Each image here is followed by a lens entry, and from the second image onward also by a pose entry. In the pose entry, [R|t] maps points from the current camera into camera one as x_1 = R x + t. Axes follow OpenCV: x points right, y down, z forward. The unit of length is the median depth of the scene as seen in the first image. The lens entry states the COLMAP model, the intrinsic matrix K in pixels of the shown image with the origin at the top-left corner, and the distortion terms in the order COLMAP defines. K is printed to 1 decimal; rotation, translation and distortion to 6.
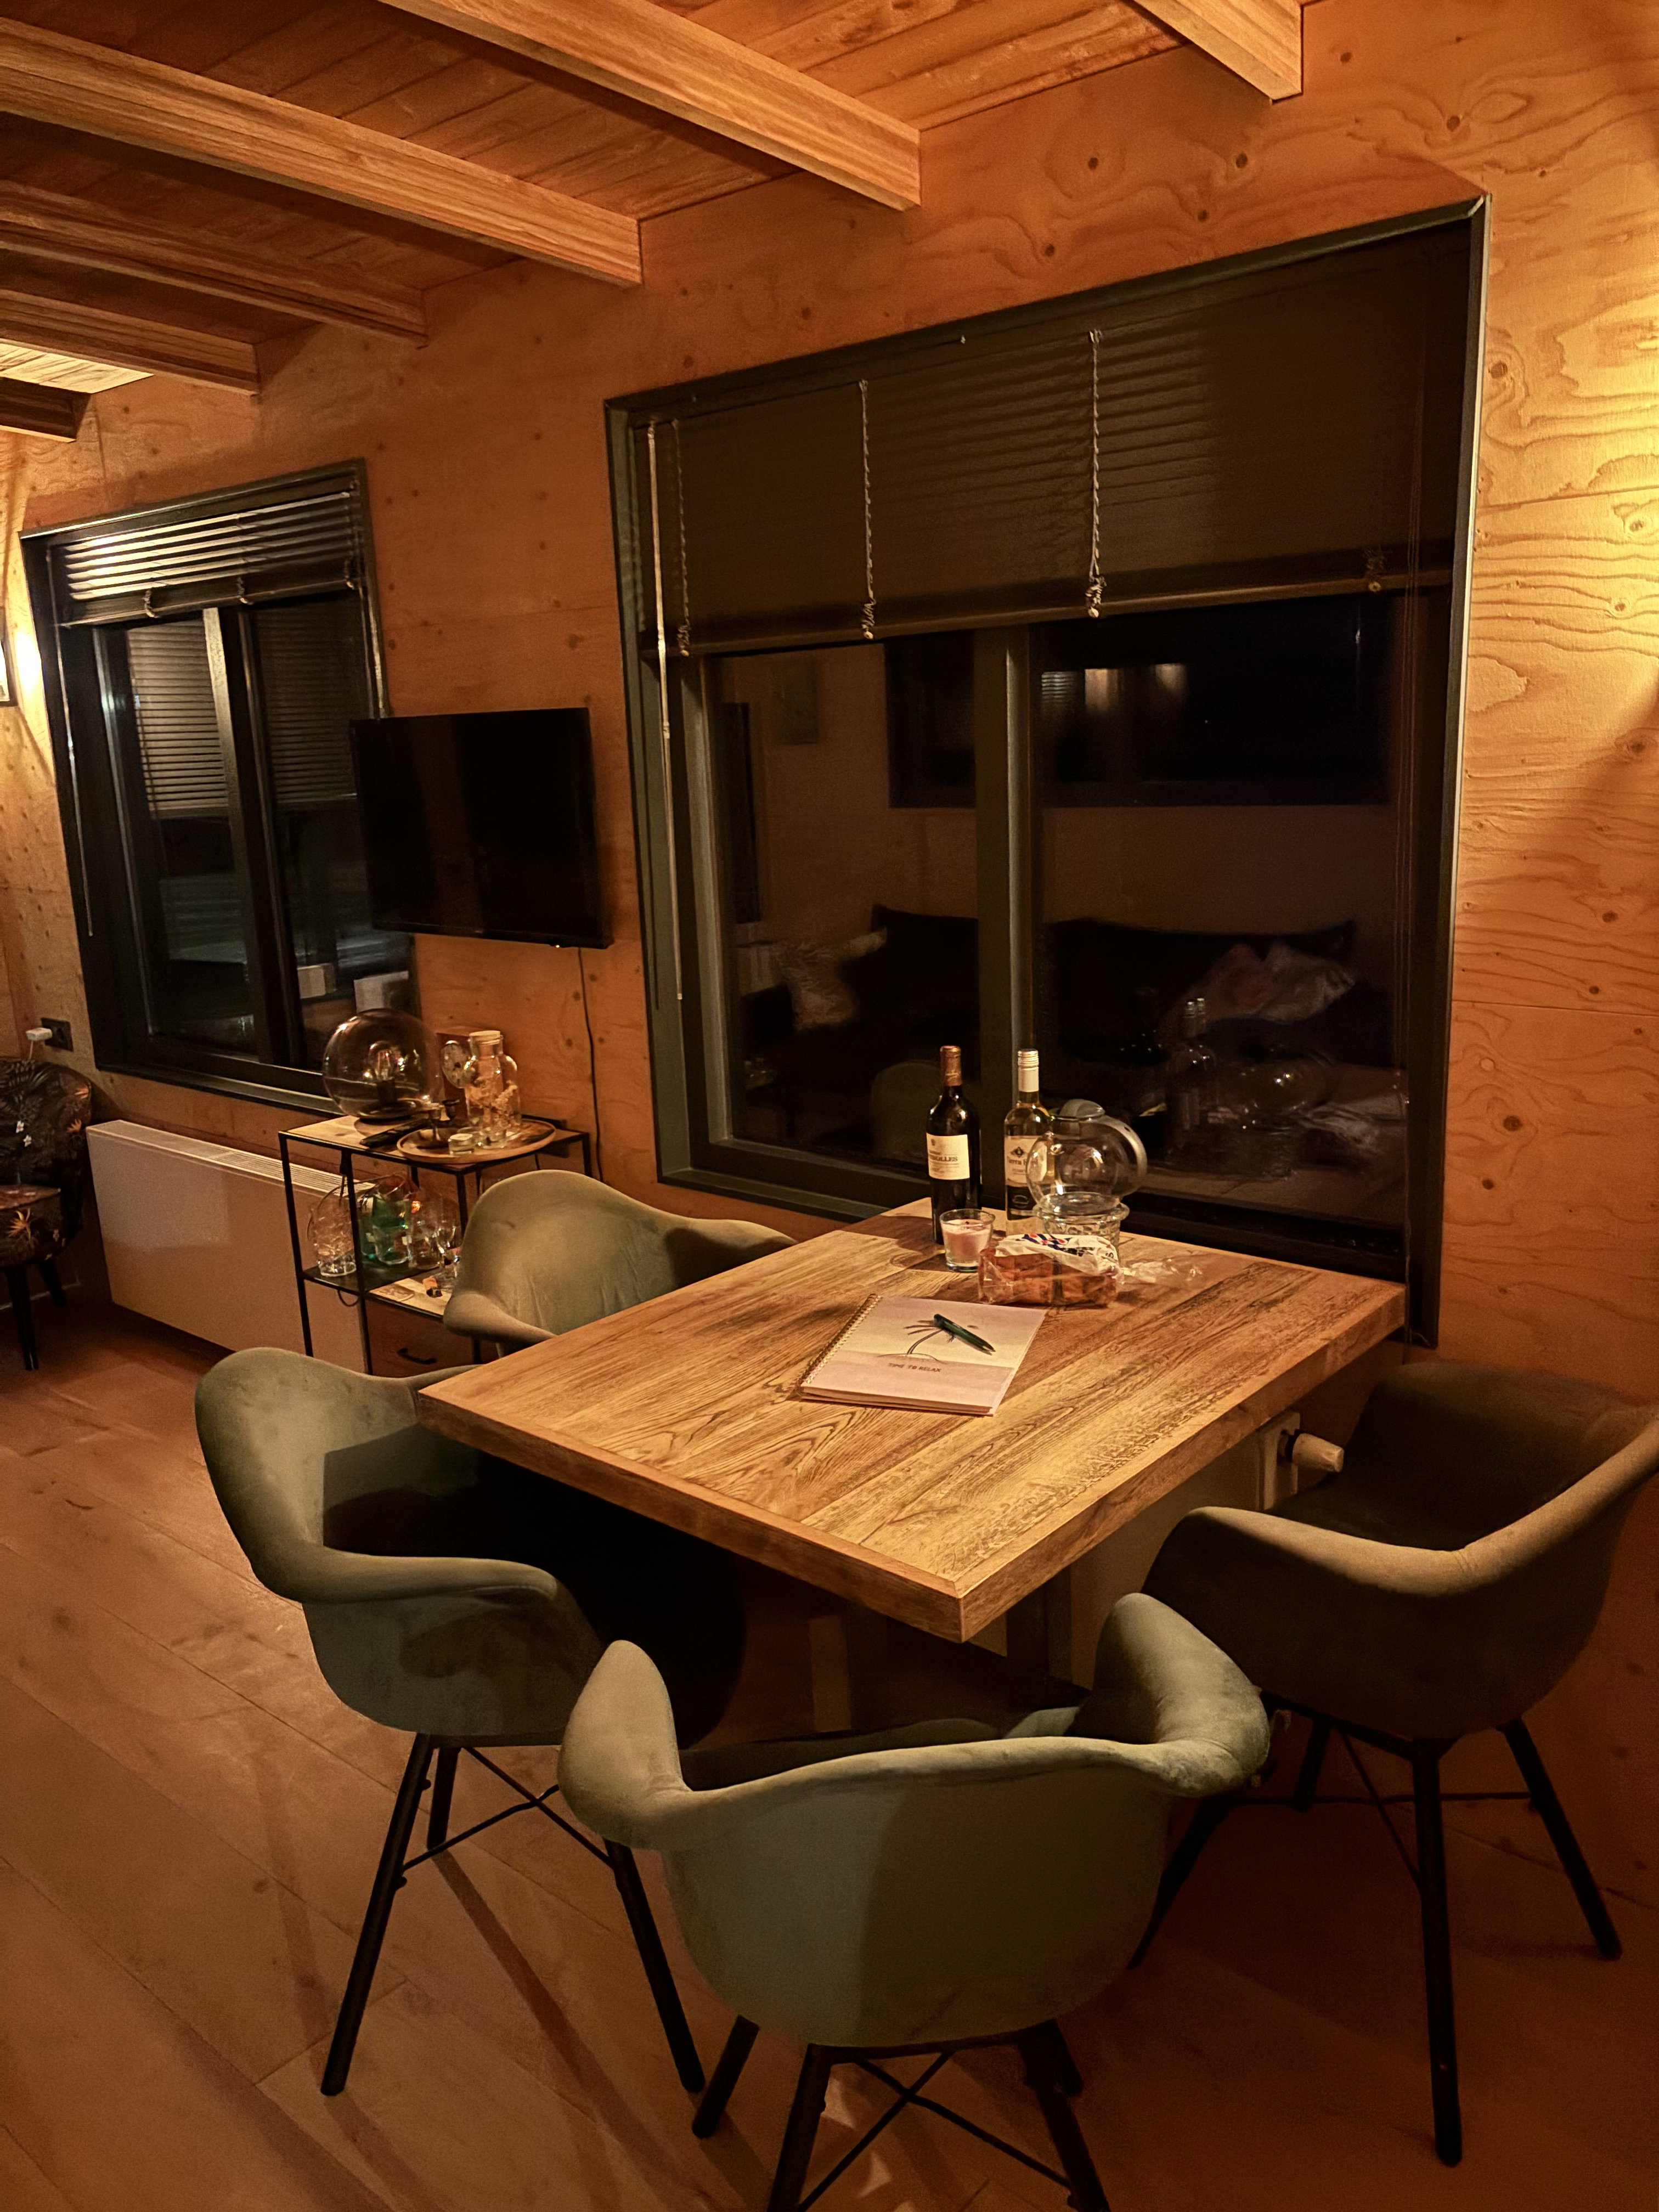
lens RADIAL K [[1660.0, 0, 829.5], [0, 1660.0, 1106.0], [0, 0, 1]] dist [0.032414, -0.001000]
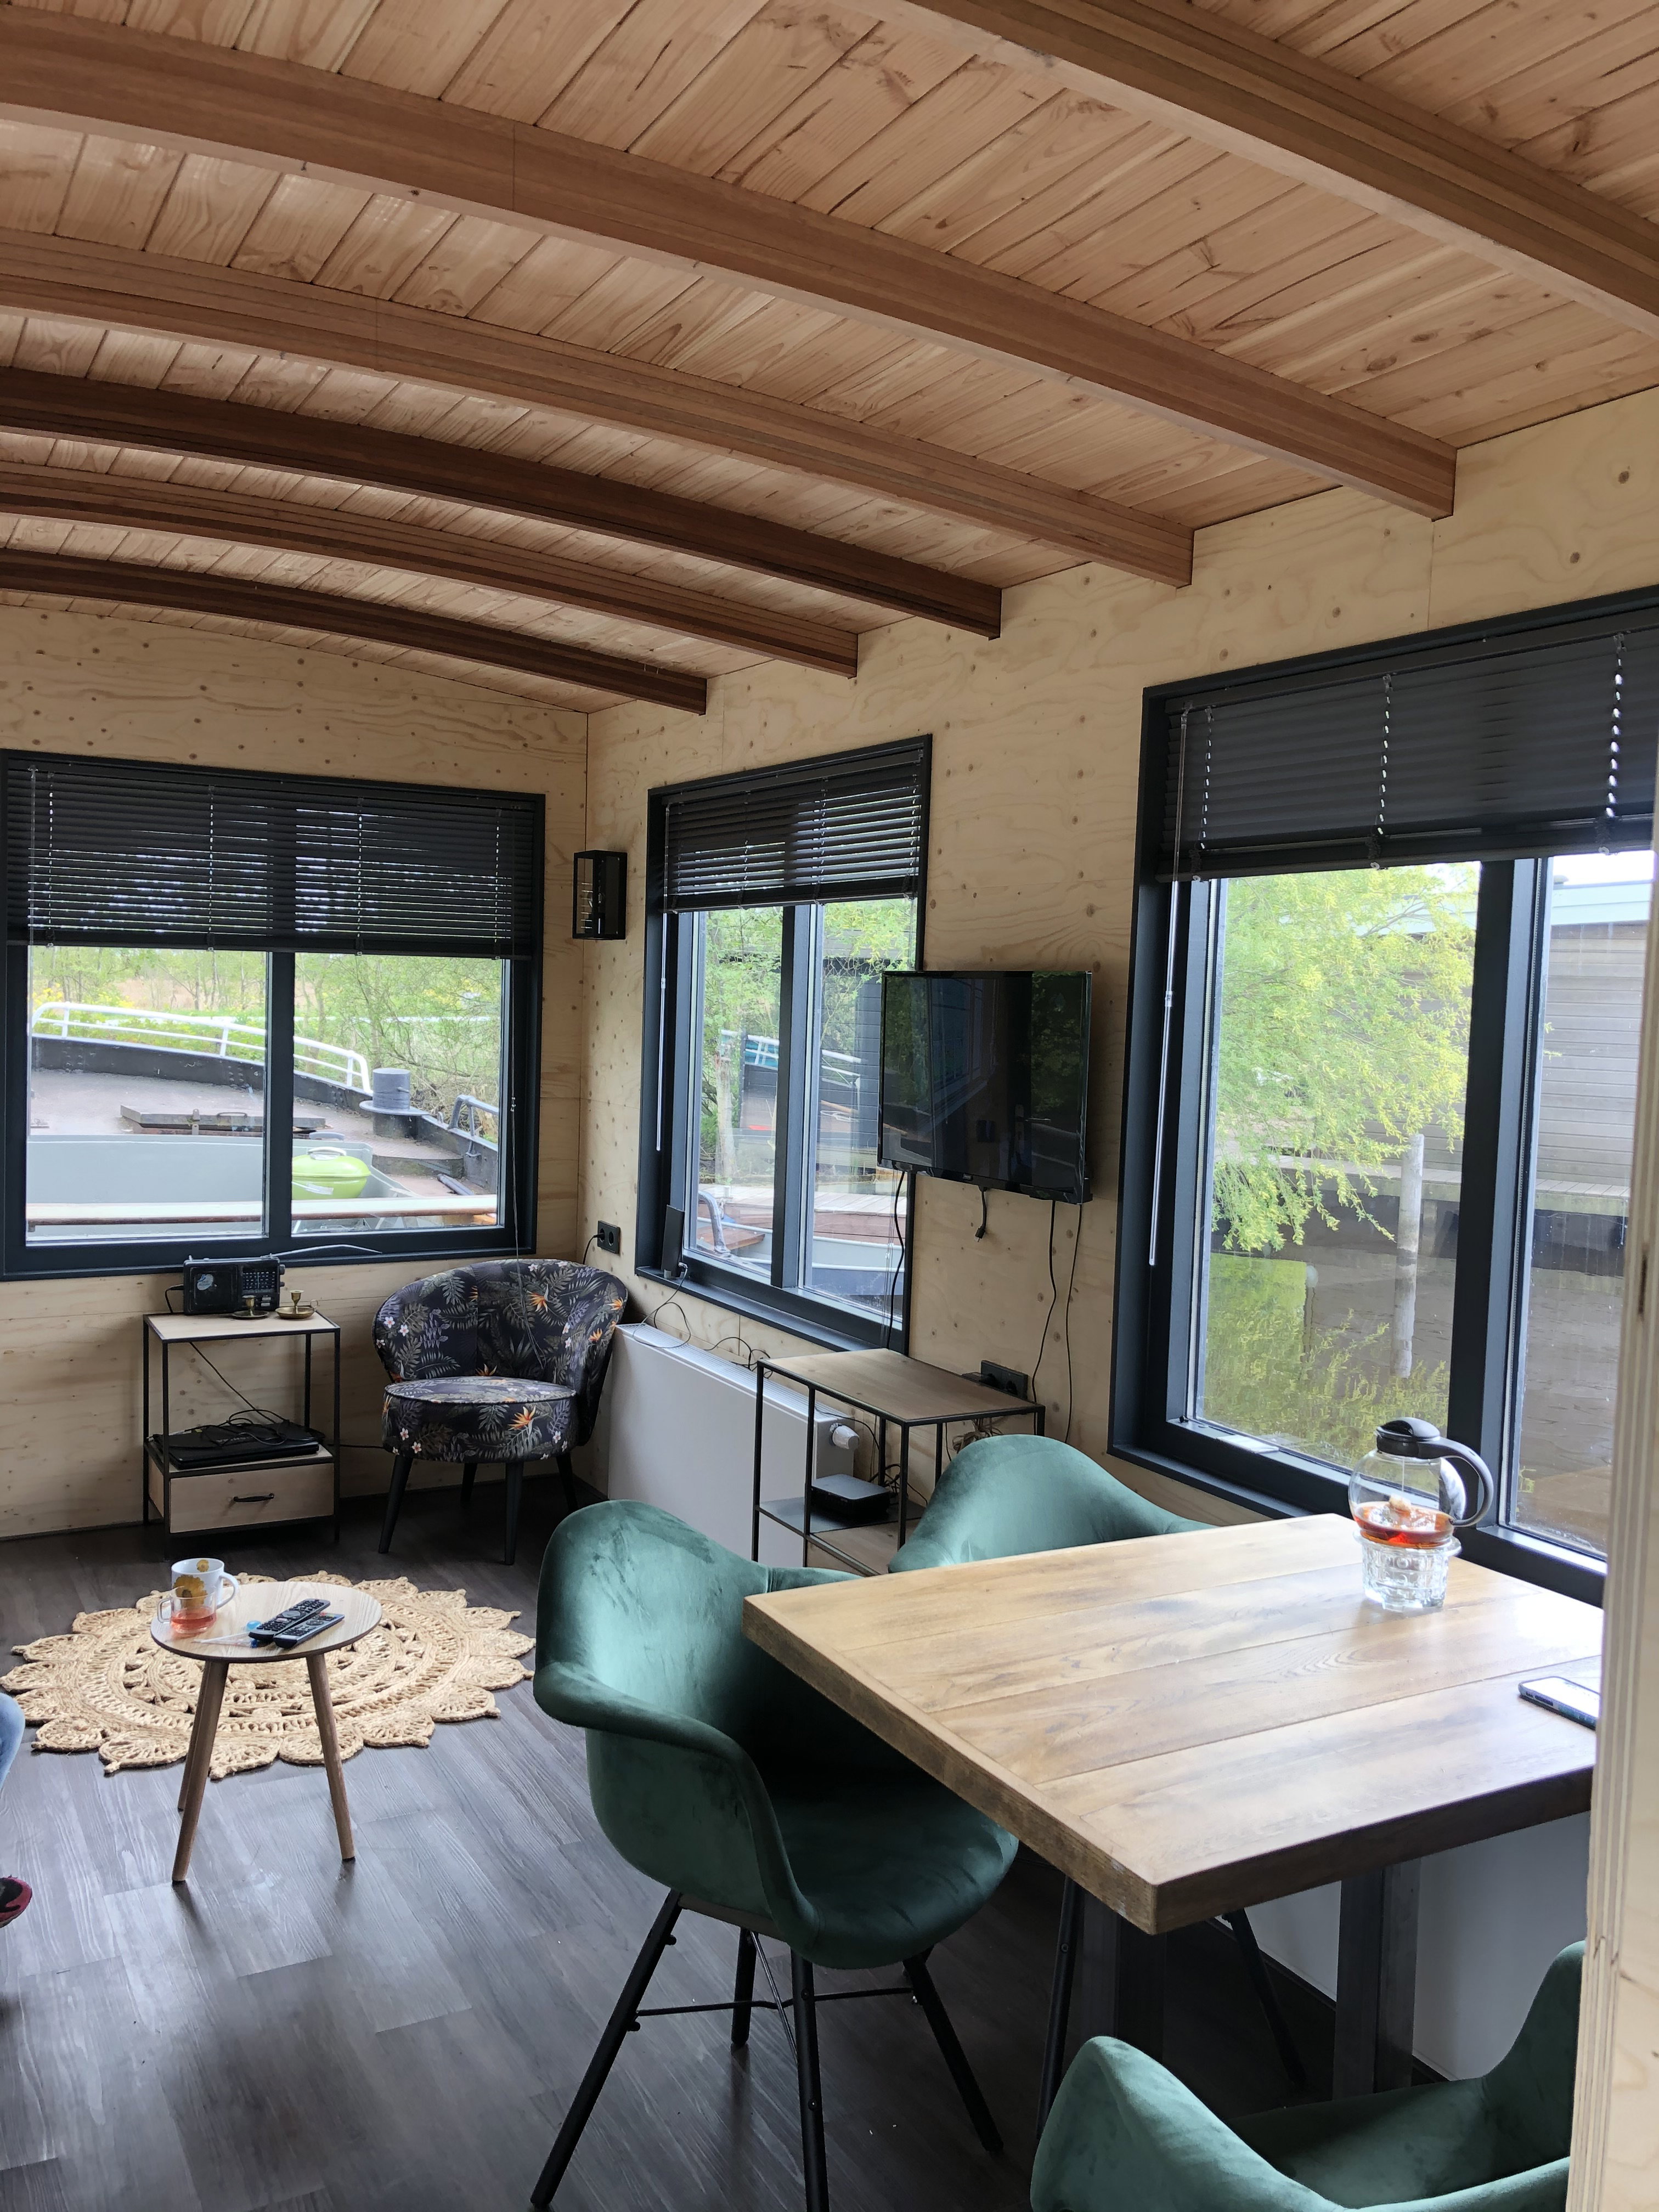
lens RADIAL K [[1794.4, 0, 829.5], [0, 1794.4, 1106.0], [0, 0, 1]] dist [-0.034844, 0.000467]
pose [[0.931889, 0.083037, -0.353113, 0.106588], [-0.134391, 0.983207, -0.123460, -0.004065], [0.336931, 0.162506, 0.927399, -0.060917]]
